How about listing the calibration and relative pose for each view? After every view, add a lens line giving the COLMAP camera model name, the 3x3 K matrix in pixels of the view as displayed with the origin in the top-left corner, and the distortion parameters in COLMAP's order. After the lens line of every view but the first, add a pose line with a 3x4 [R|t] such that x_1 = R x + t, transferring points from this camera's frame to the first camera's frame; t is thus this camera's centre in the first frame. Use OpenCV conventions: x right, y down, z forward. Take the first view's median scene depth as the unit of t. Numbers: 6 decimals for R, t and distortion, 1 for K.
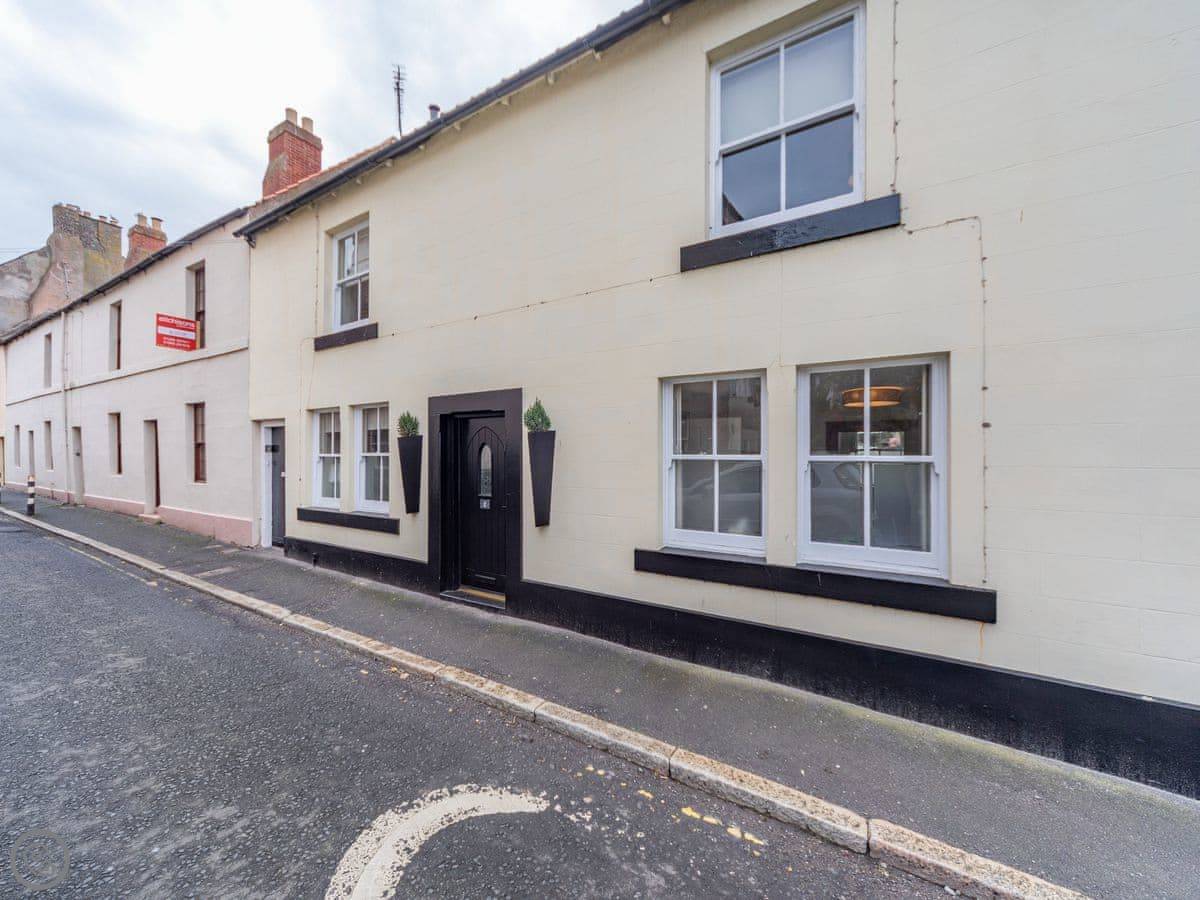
lens RADIAL K [[590.8, 0, 600.0], [0, 590.8, 450.0], [0, 0, 1]] dist [-0.001343, -0.000358]
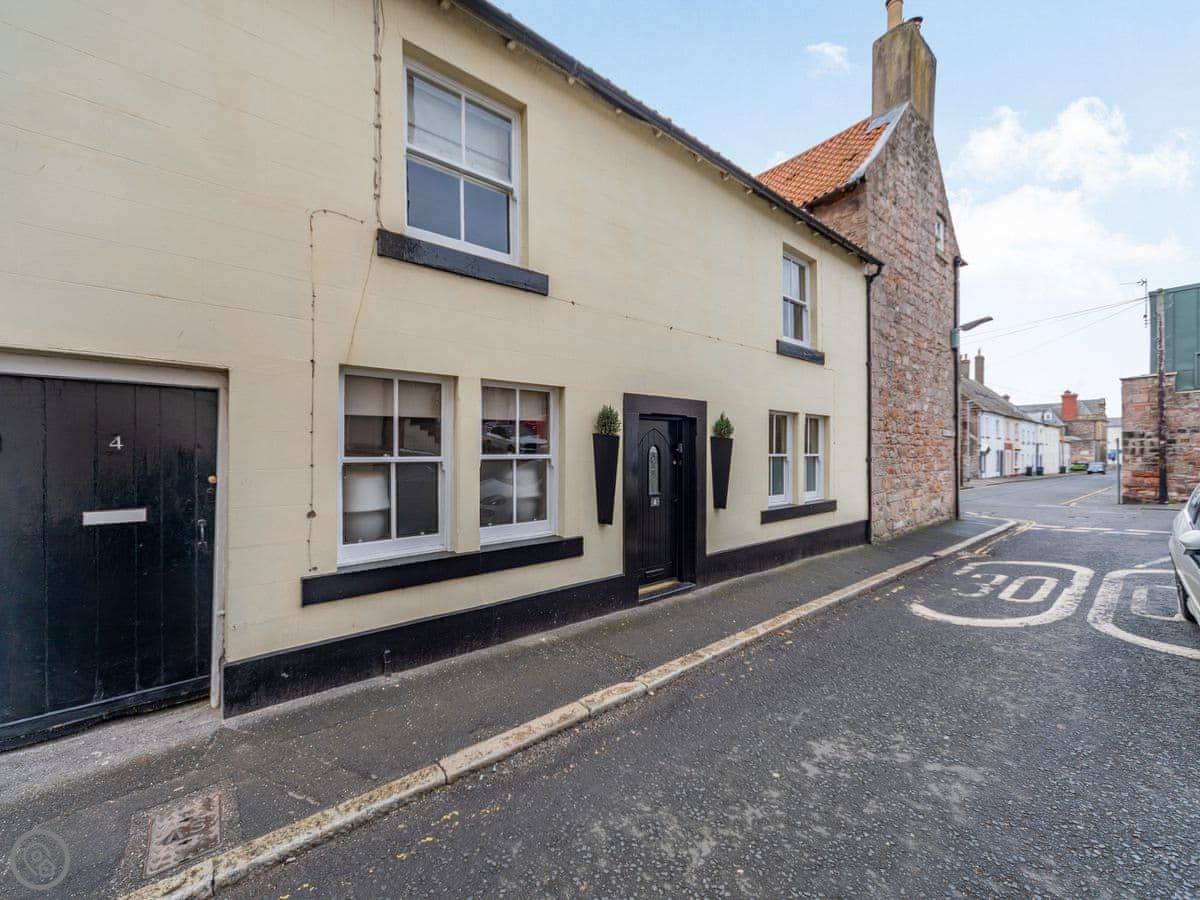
lens RADIAL K [[590.8, 0, 600.0], [0, 590.8, 450.0], [0, 0, 1]] dist [-0.001343, -0.000358]
pose [[0.114293, 0.004991, 0.993435, -1.146475], [0.000823, 0.999987, -0.005118, 0.003680], [-0.993447, 0.001402, 0.114288, 0.889182]]
